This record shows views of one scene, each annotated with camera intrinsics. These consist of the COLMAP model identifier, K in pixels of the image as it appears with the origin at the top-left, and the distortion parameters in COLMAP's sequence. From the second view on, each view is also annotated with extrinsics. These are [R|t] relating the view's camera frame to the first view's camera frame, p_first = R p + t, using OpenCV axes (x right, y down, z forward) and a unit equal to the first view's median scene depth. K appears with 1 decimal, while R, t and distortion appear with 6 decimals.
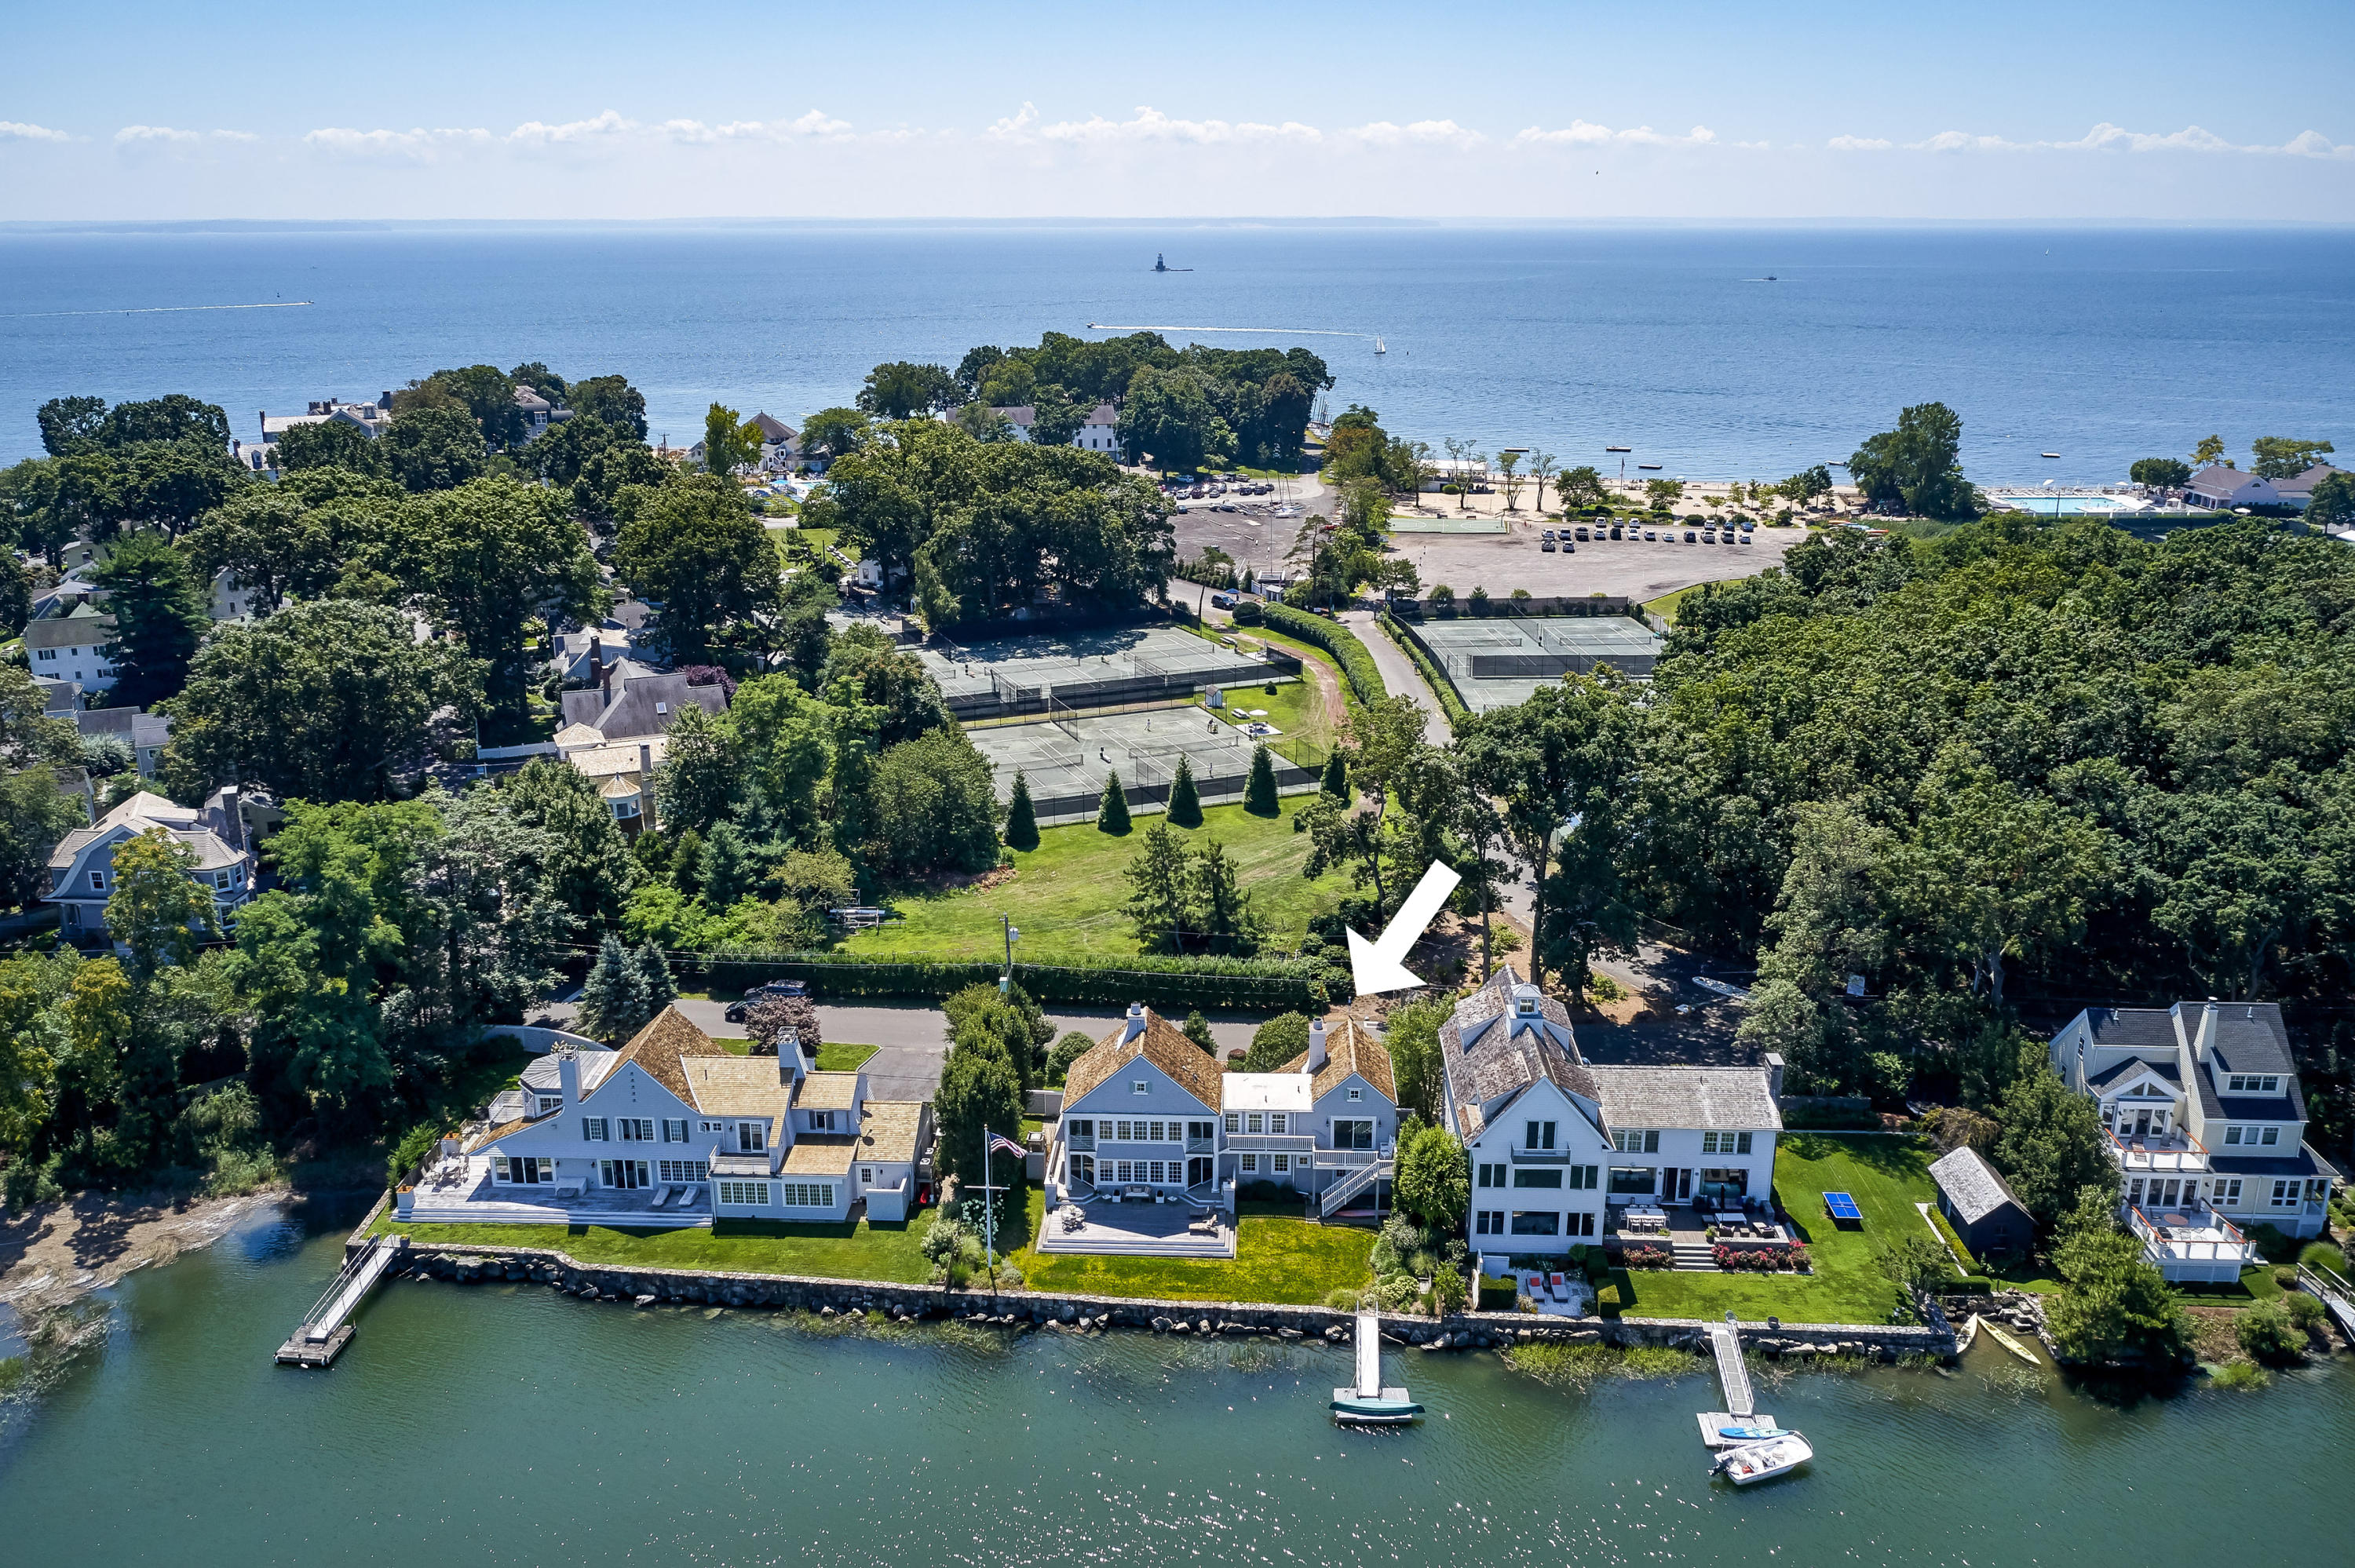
lens RADIAL K [[1858.9, 0, 1177.5], [0, 1858.9, 784.0], [0, 0, 1]] dist [-0.020605, 0.013942]
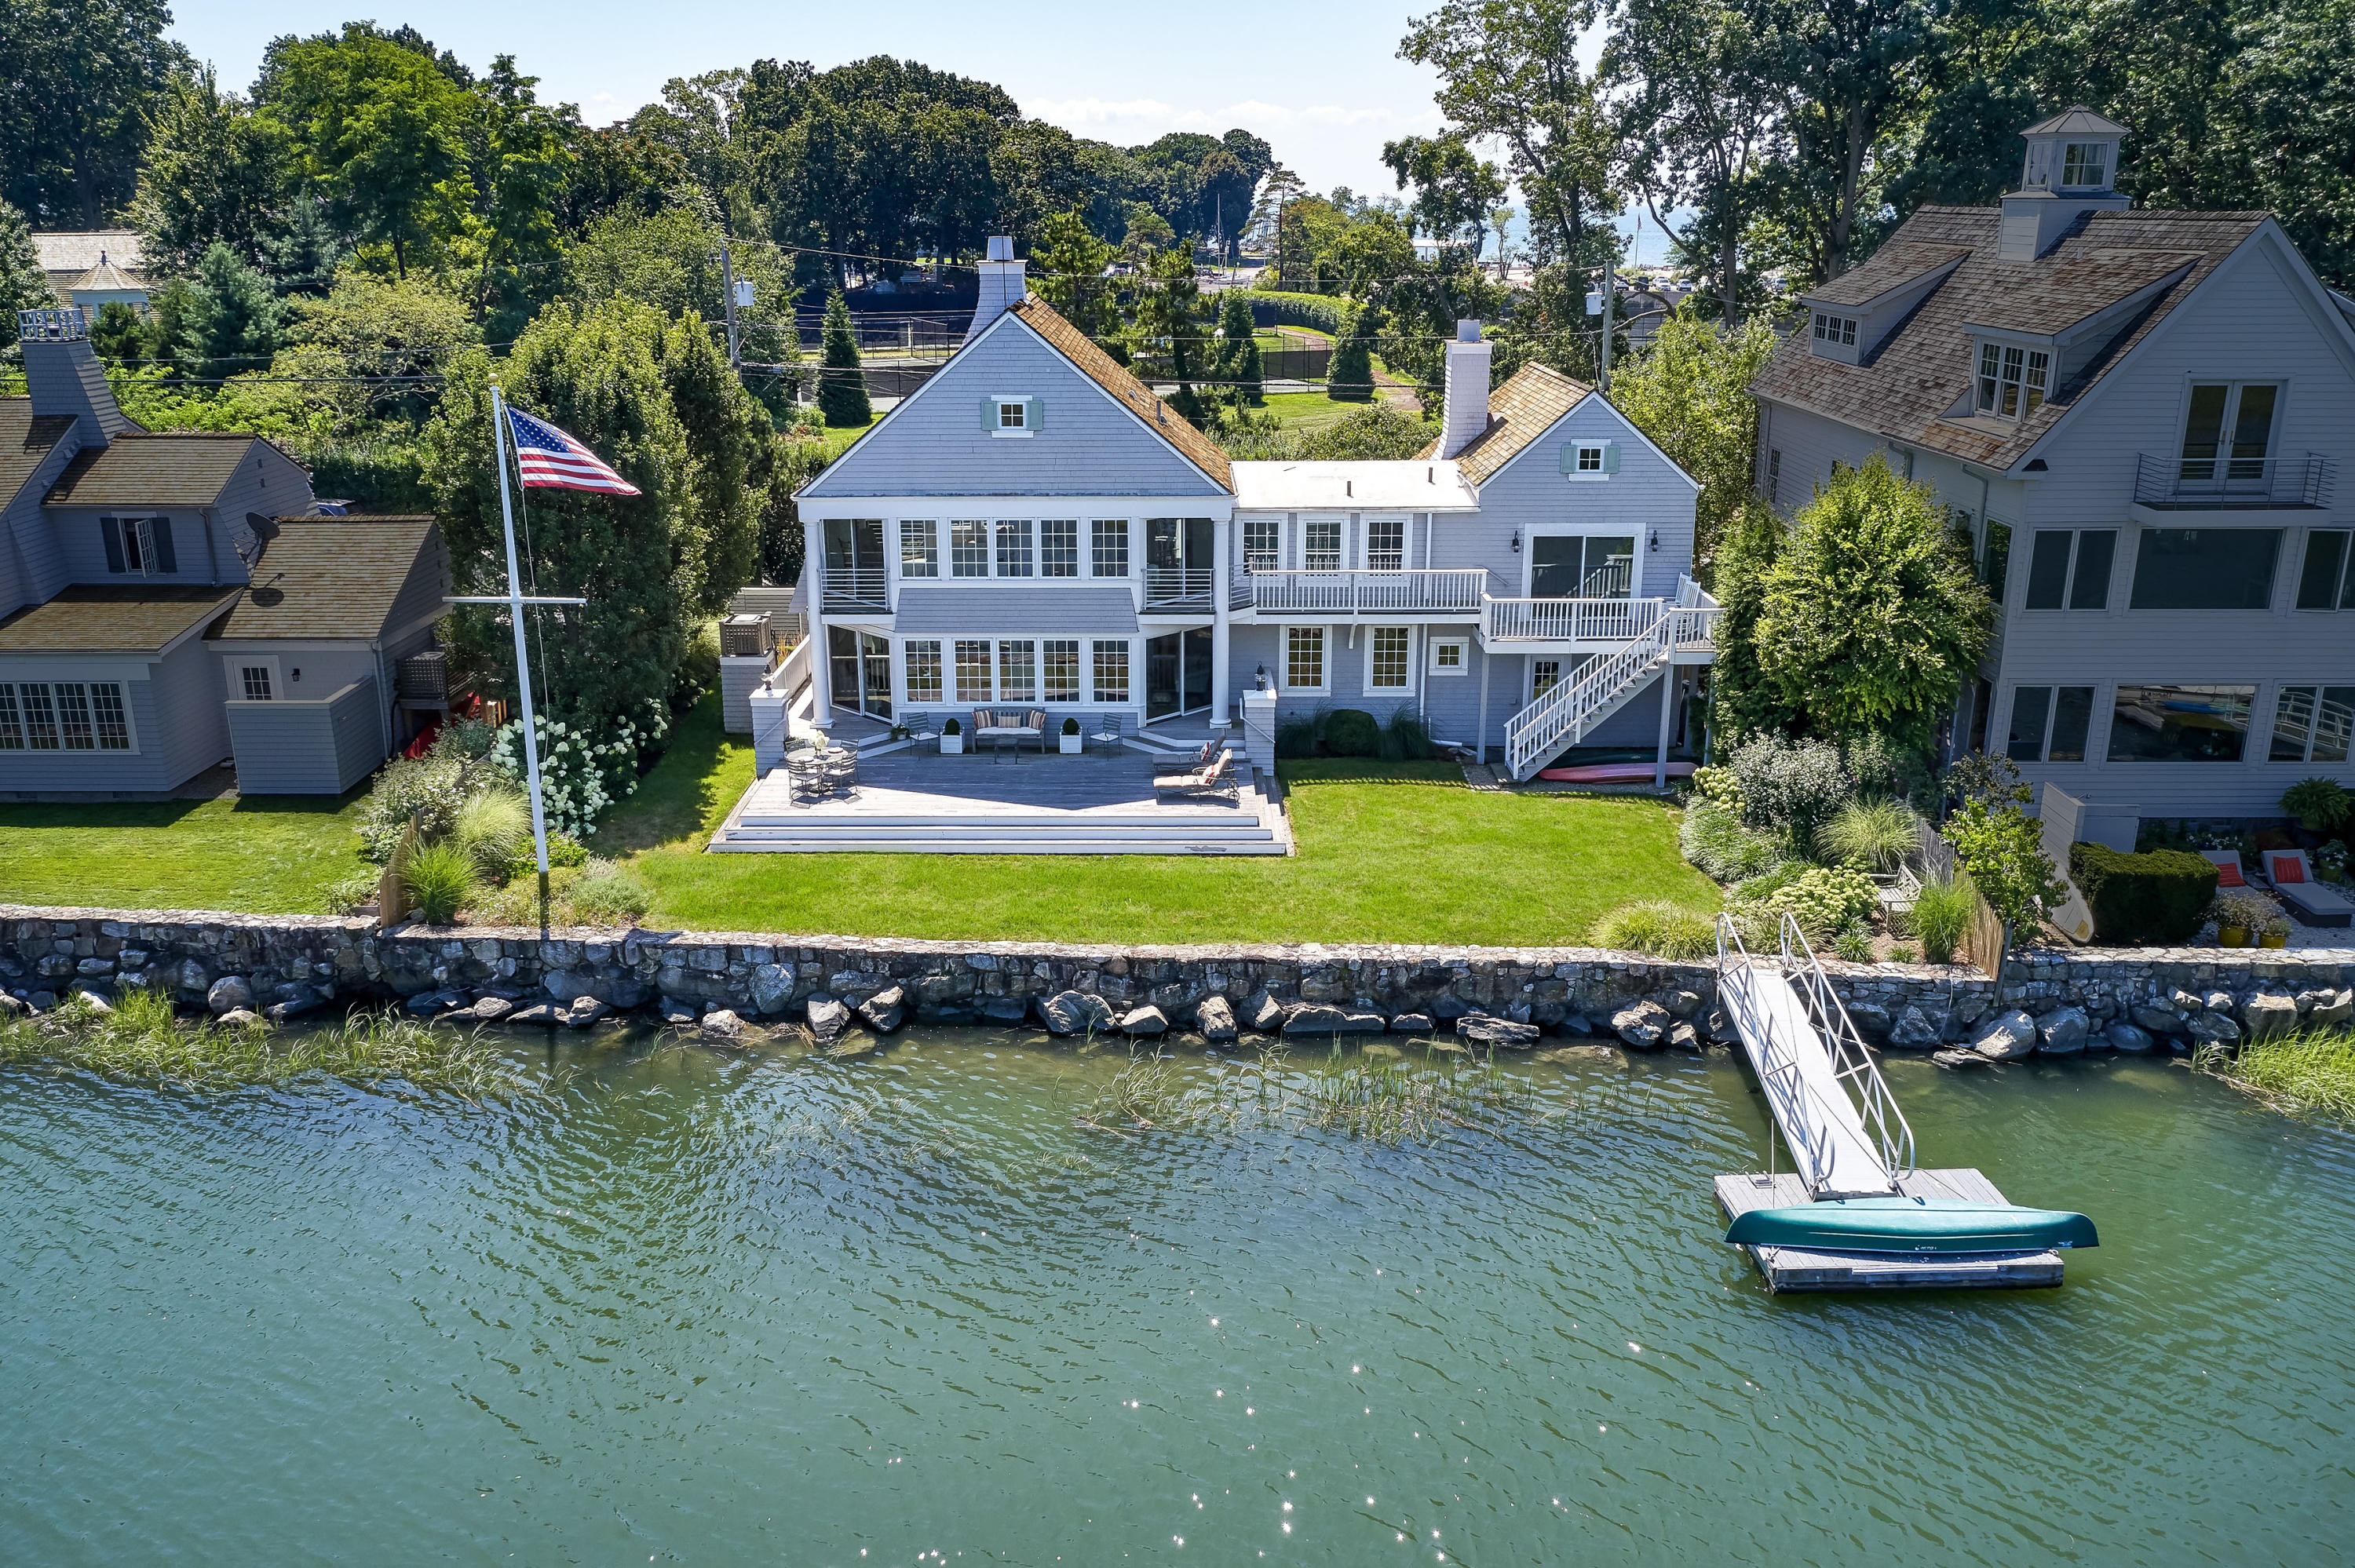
lens RADIAL K [[1858.9, 0, 1177.5], [0, 1858.9, 784.0], [0, 0, 1]] dist [-0.020605, 0.013942]
pose [[0.999052, -0.011654, 0.041952, -0.003974], [0.011429, 0.999919, 0.005617, 0.236602], [-0.042014, -0.005133, 0.999104, 0.650978]]
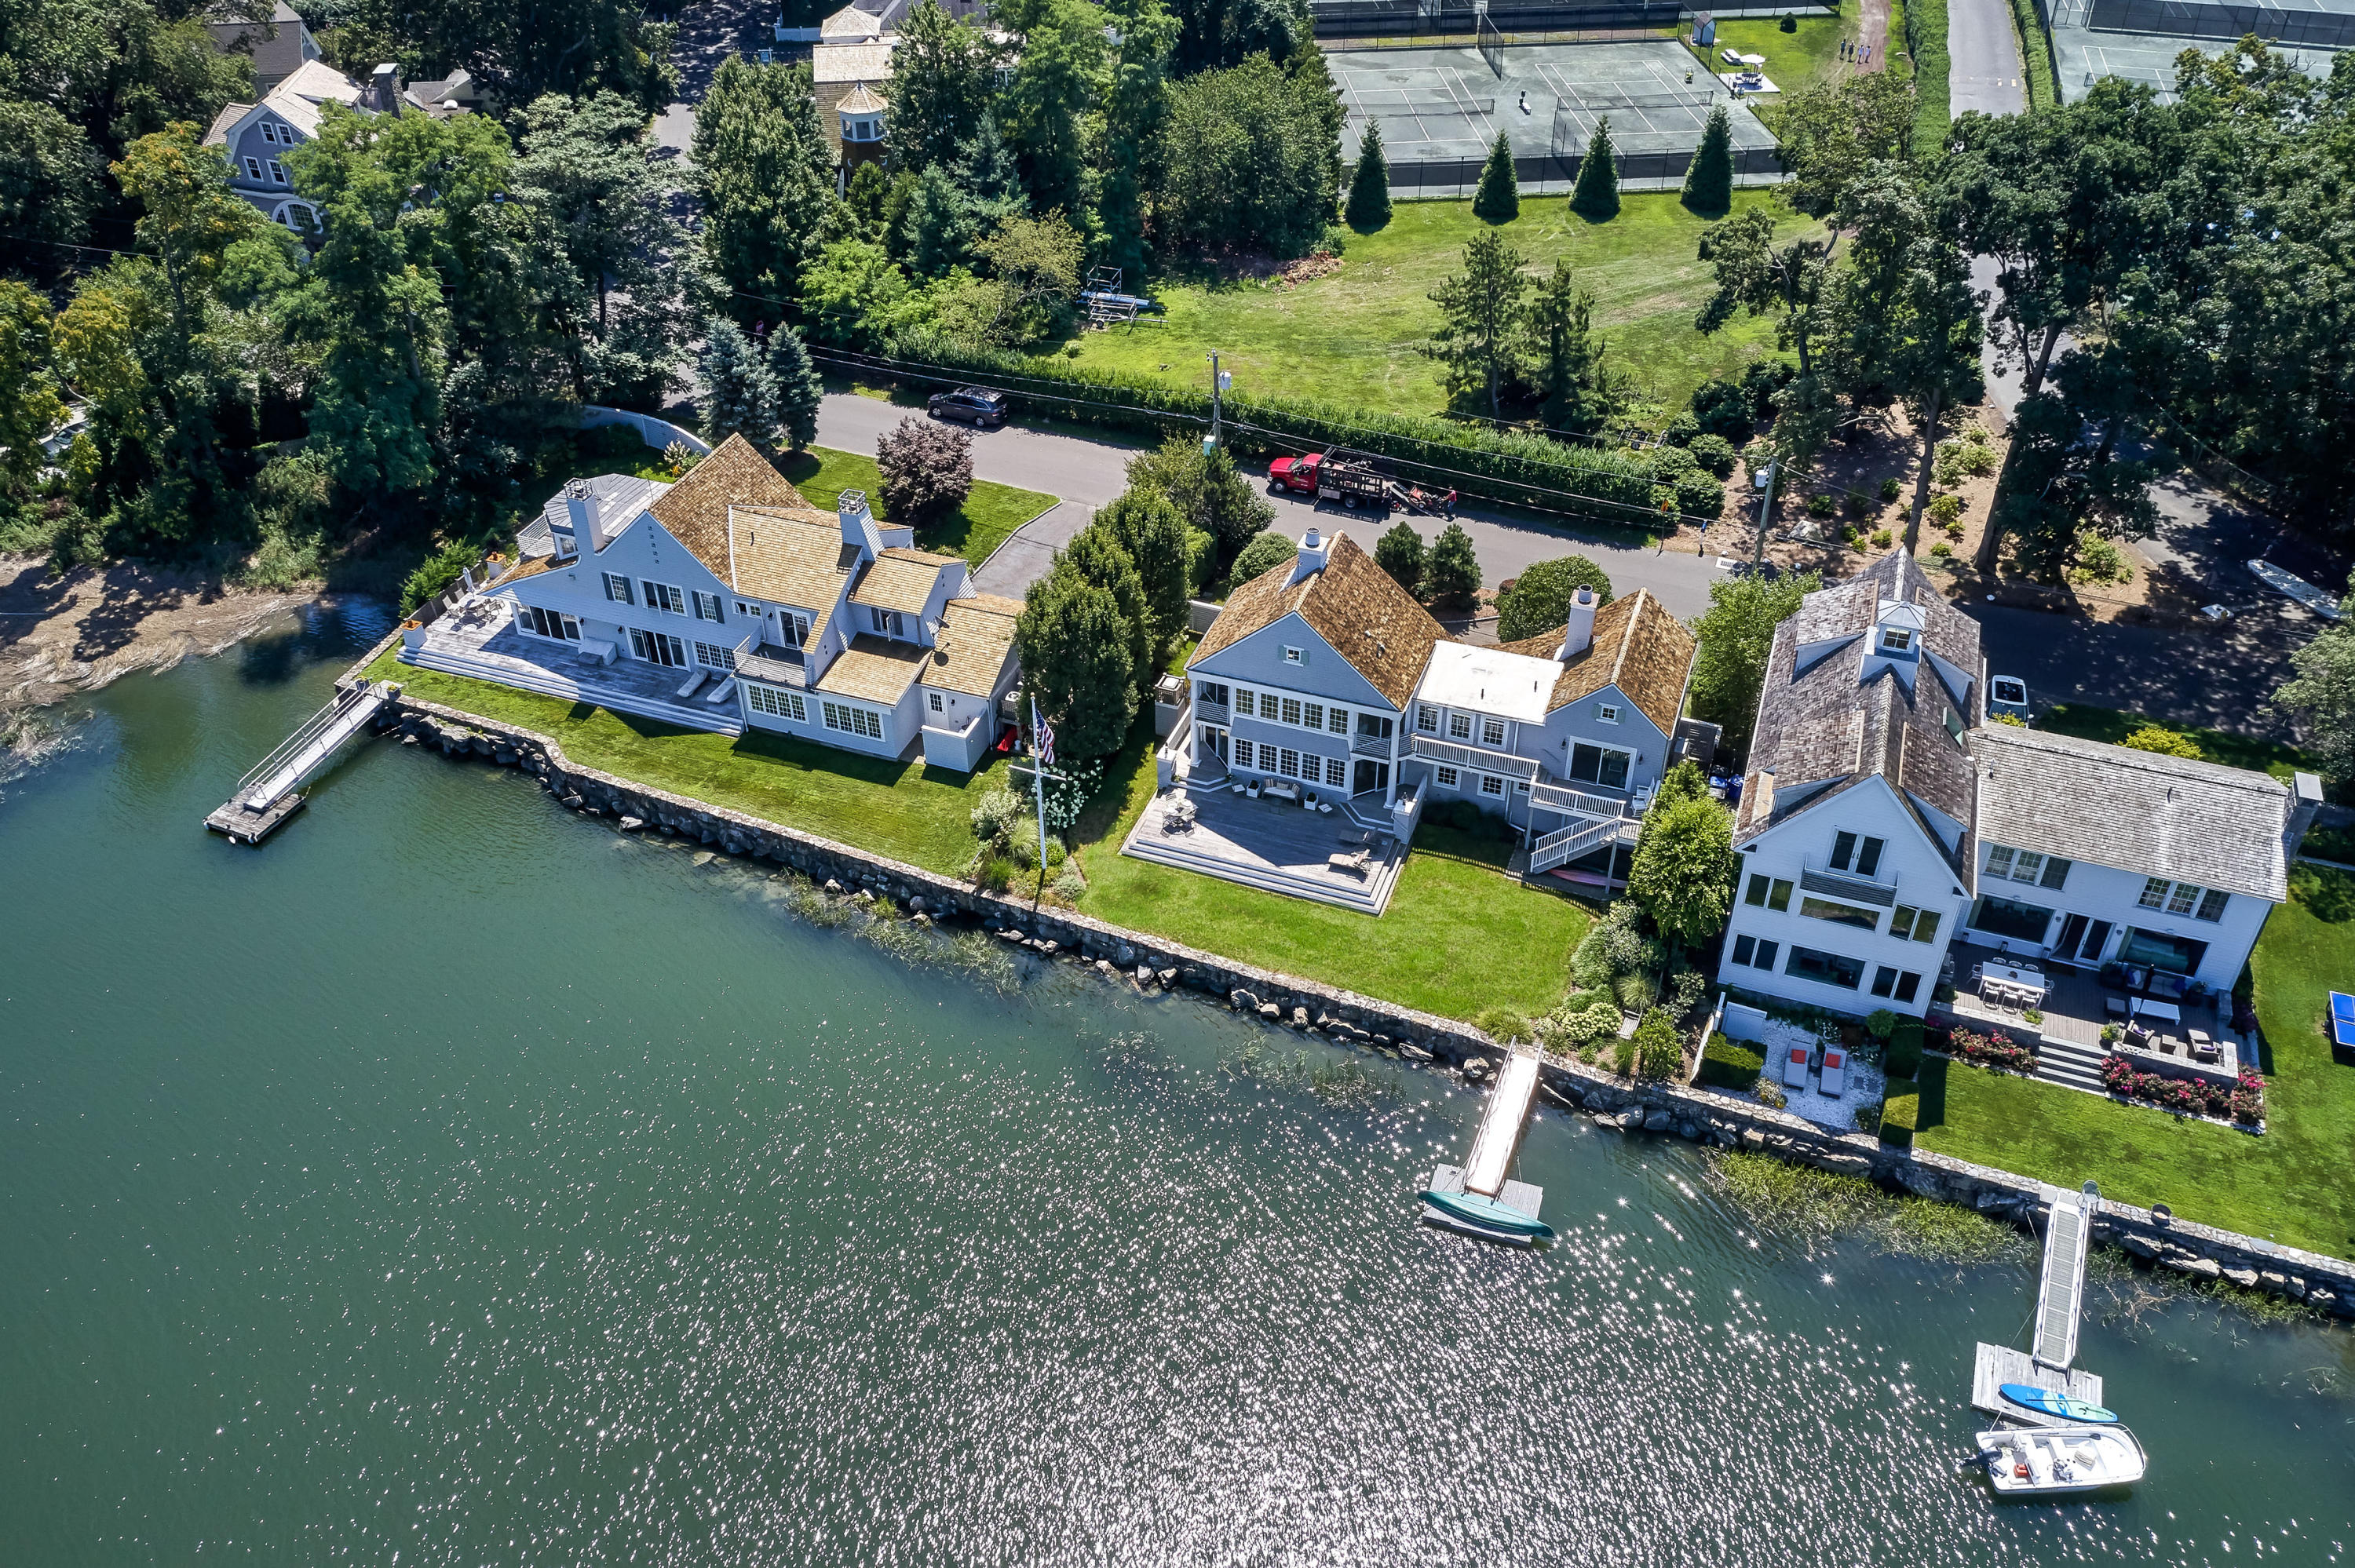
lens RADIAL K [[1858.9, 0, 1177.5], [0, 1858.9, 784.0], [0, 0, 1]] dist [-0.020605, 0.013942]
pose [[0.950874, 0.182864, -0.249800, 0.123279], [-0.081772, 0.926603, 0.367042, -0.044417], [0.298584, -0.328584, 0.896036, 0.354016]]
